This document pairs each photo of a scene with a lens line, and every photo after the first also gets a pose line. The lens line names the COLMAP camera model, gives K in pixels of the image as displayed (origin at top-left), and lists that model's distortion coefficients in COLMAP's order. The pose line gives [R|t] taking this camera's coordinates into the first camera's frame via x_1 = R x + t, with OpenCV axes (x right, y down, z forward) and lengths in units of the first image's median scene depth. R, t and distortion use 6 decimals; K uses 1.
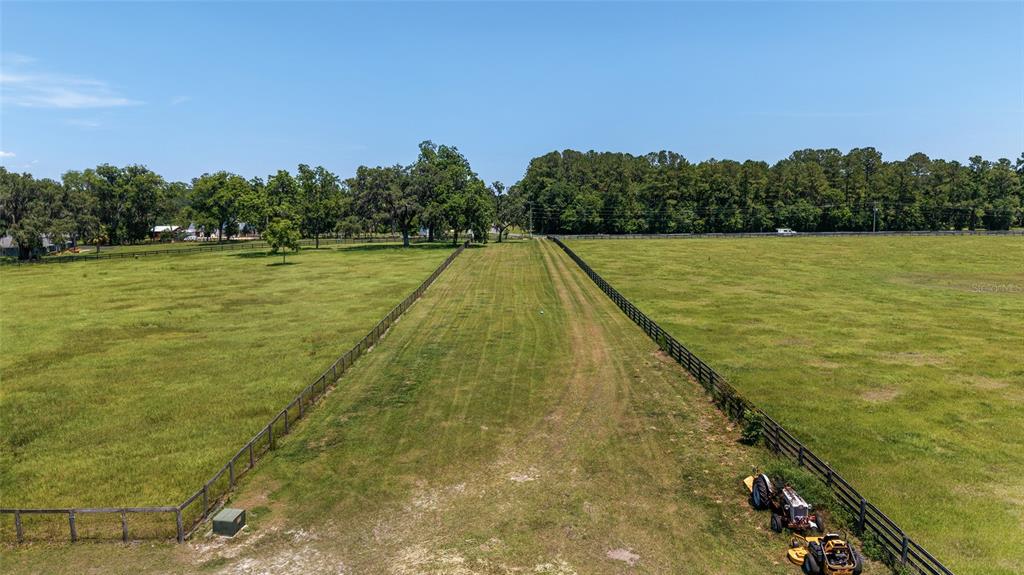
lens RADIAL K [[688.4, 0, 514.3], [0, 688.4, 283.1], [0, 0, 1]] dist [0.031895, -0.003240]
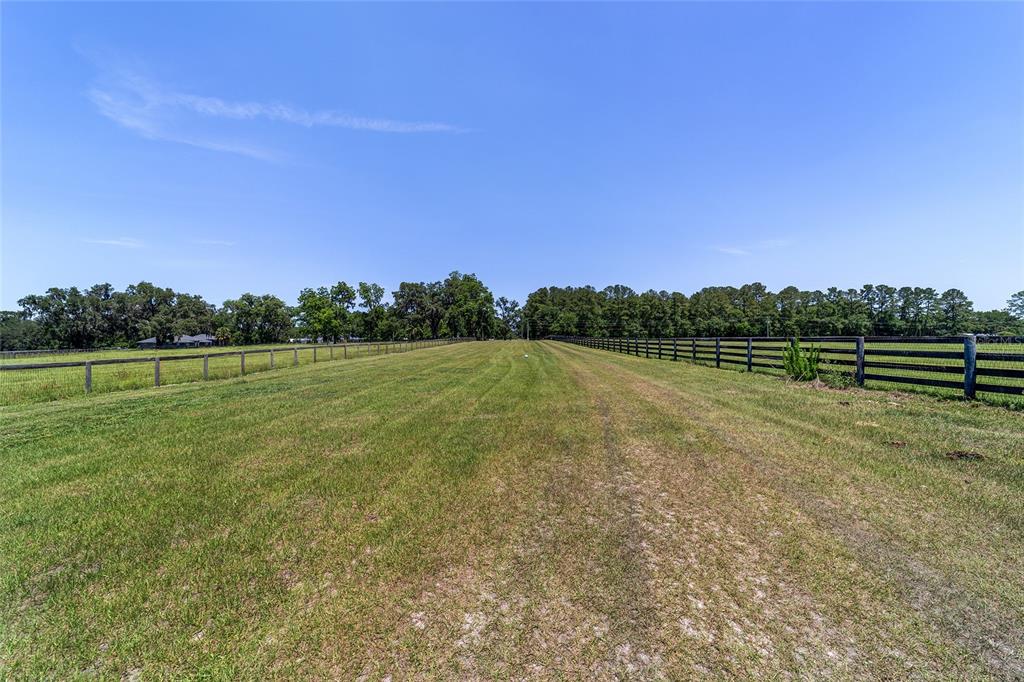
lens RADIAL K [[399.4, 0, 506.0], [0, 399.4, 337.6], [0, 0, 1]] dist [0.002623, 0.001981]
pose [[0.999220, -0.002298, -0.039412, 0.009653], [-0.002186, 0.993553, -0.113349, 0.019820], [0.039418, 0.113347, 0.992773, 0.151596]]
